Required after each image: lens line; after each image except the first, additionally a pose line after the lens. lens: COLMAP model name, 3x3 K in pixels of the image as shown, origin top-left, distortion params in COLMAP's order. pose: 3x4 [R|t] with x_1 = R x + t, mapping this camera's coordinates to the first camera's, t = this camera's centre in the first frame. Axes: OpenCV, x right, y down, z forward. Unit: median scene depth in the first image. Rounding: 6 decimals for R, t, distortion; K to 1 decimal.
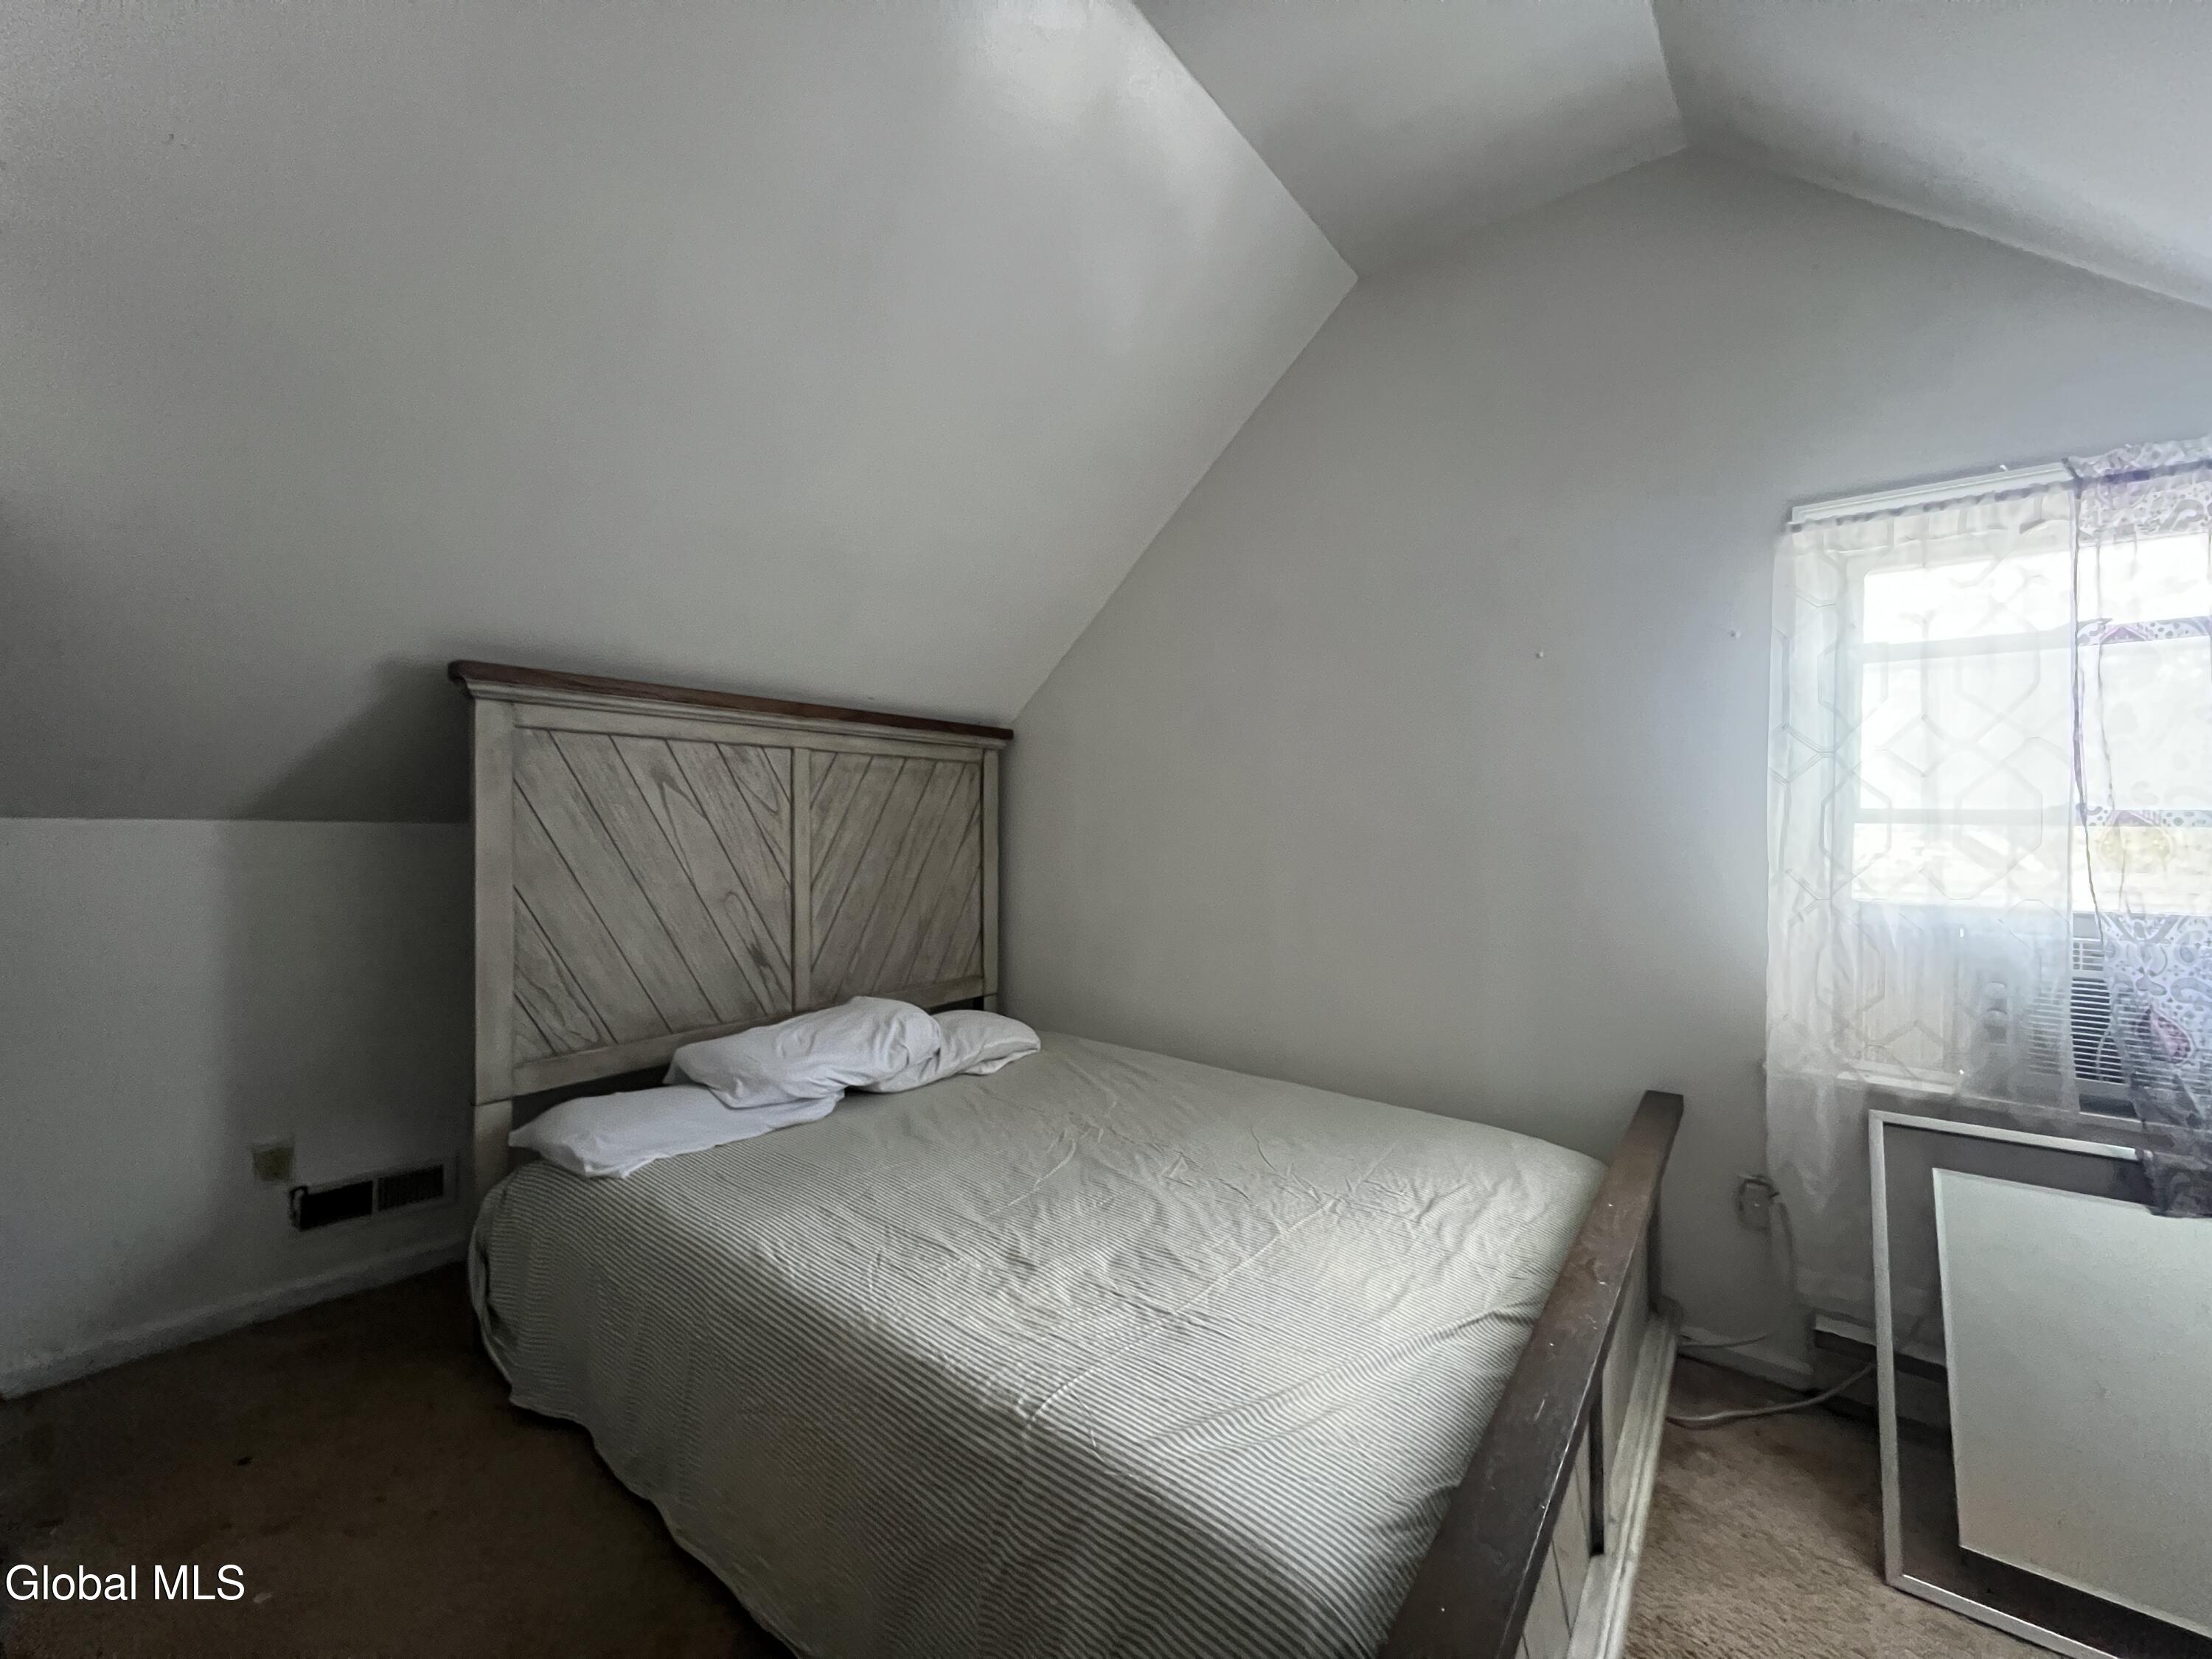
lens RADIAL K [[894.4, 0, 1095.5], [0, 894.4, 828.4], [0, 0, 1]] dist [0.005809, 0.000679]
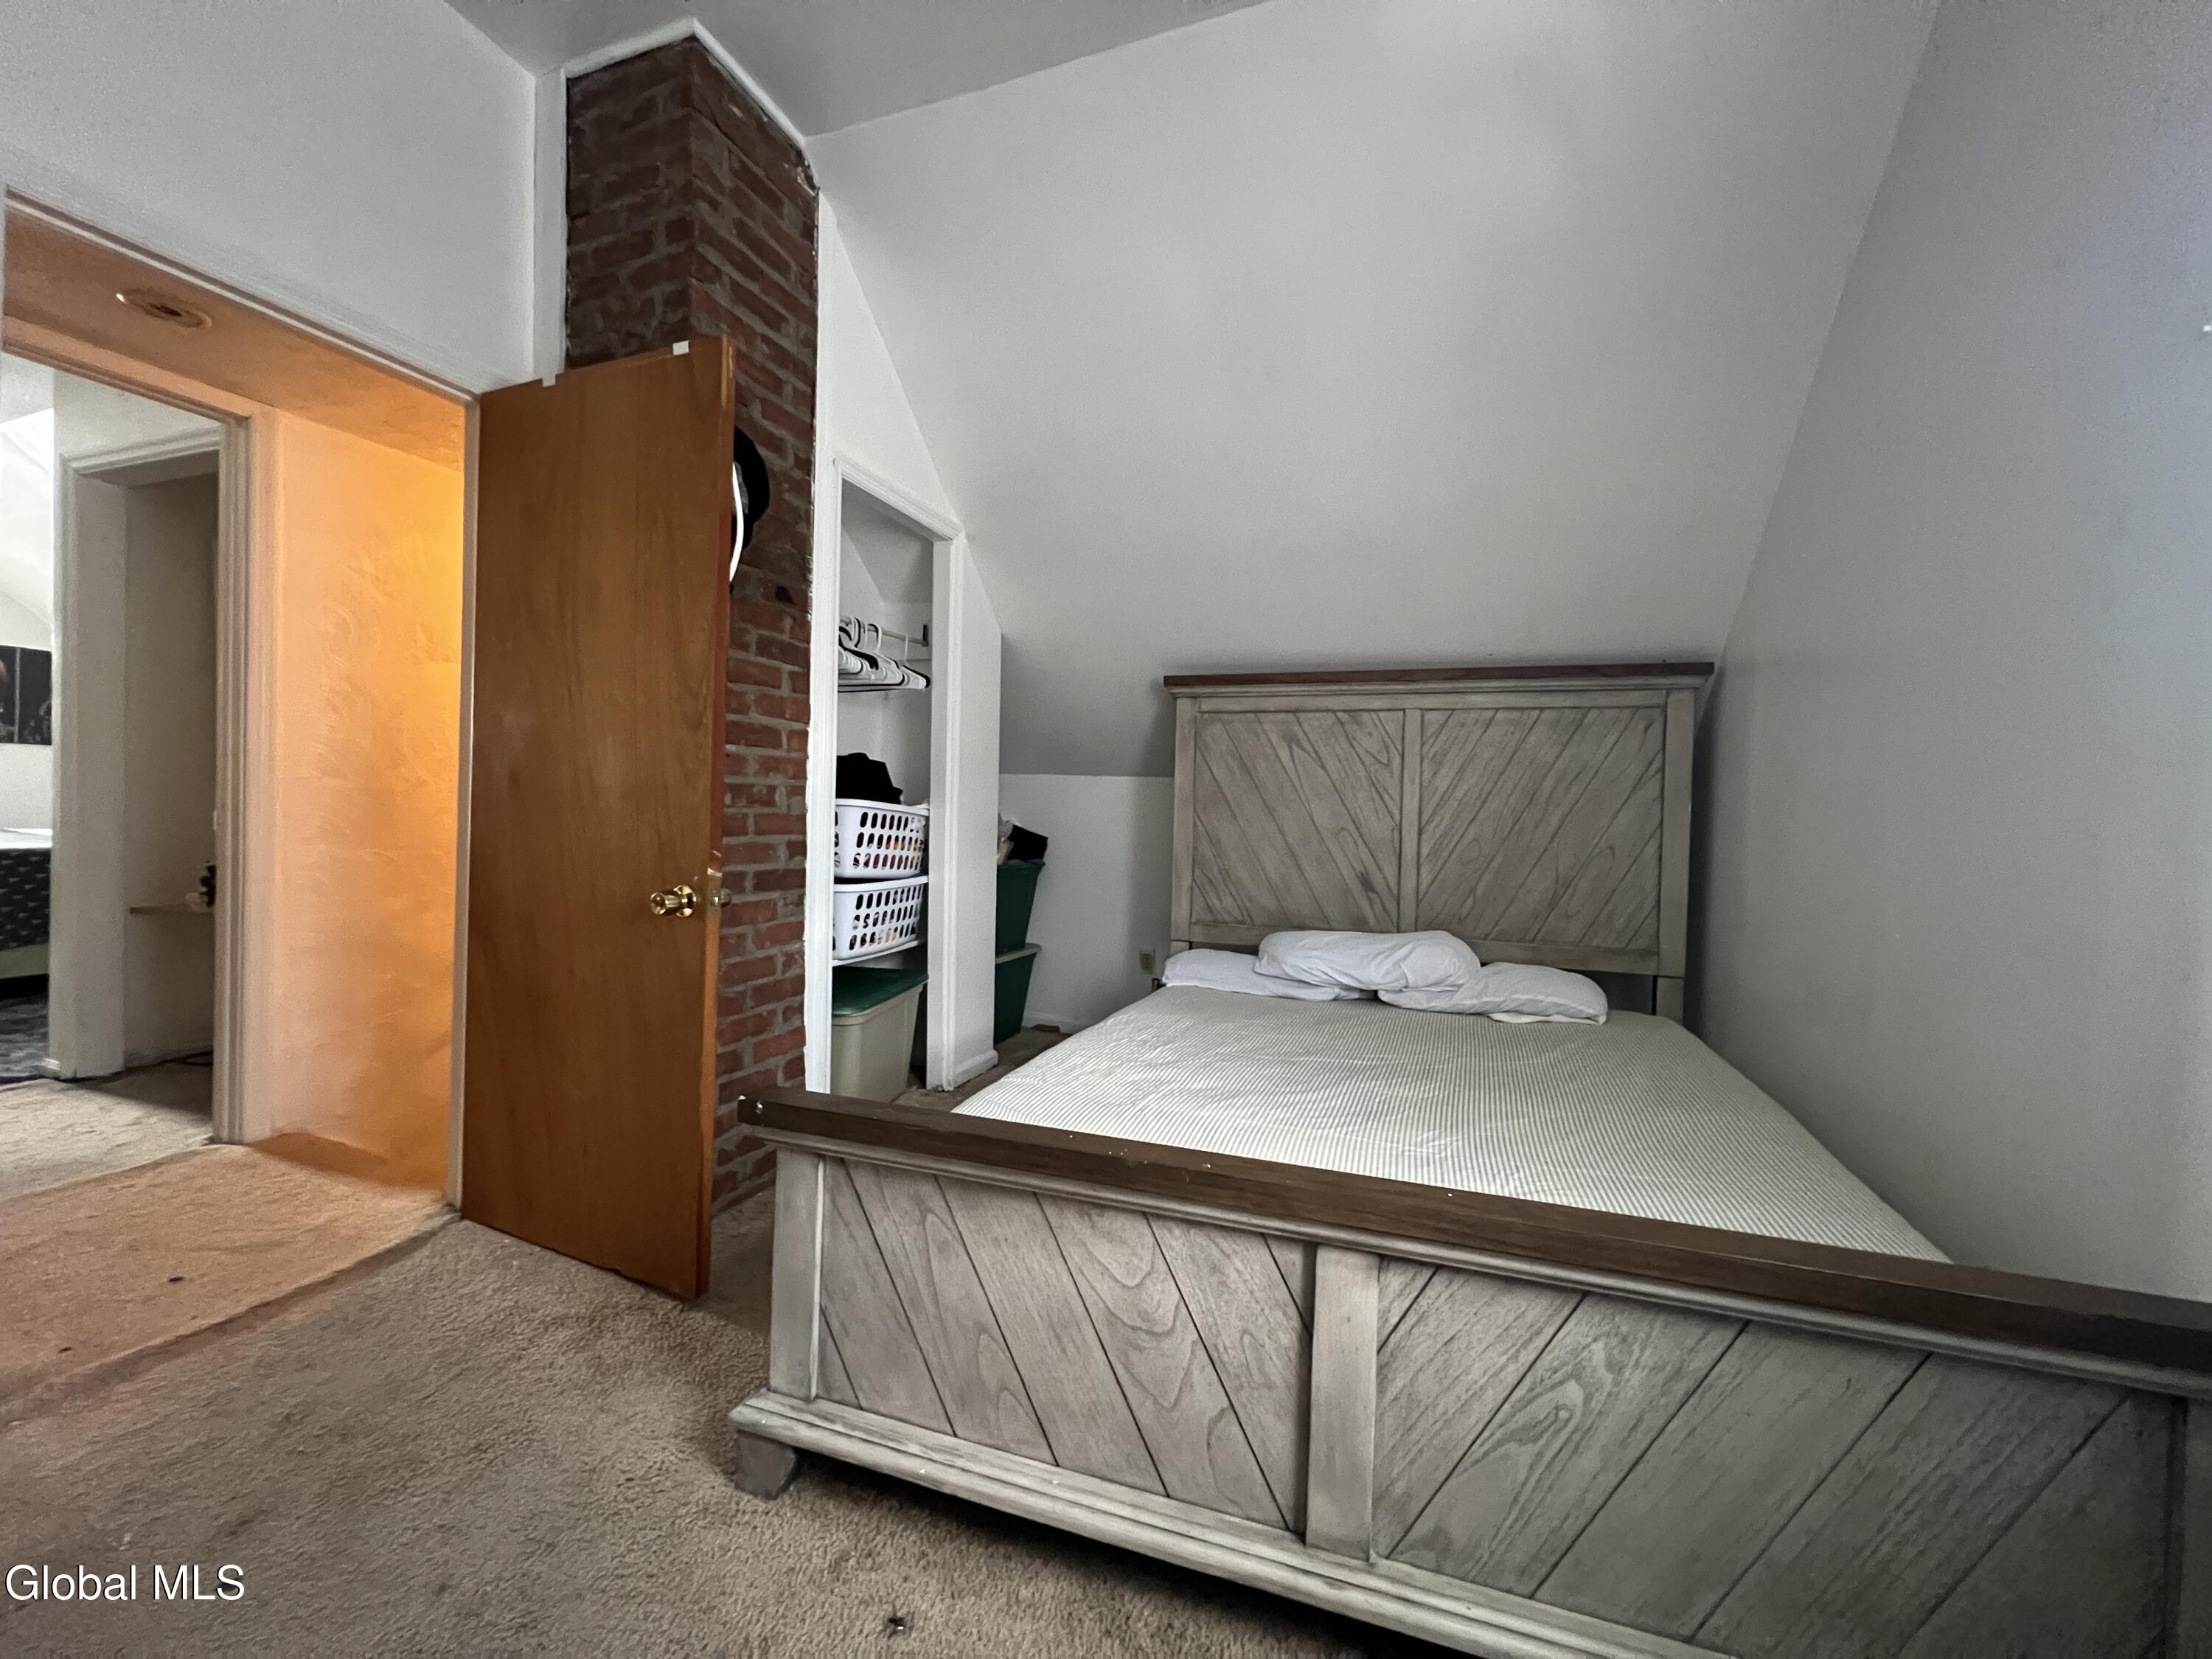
lens RADIAL K [[894.4, 0, 1102.4], [0, 894.4, 829.1], [0, 0, 1]] dist [0.005809, 0.000679]
pose [[0.310290, 0.022354, -0.950379, 0.665378], [-0.031199, 0.999424, 0.013321, 0.063998], [0.950130, 0.025518, 0.310809, 0.271582]]
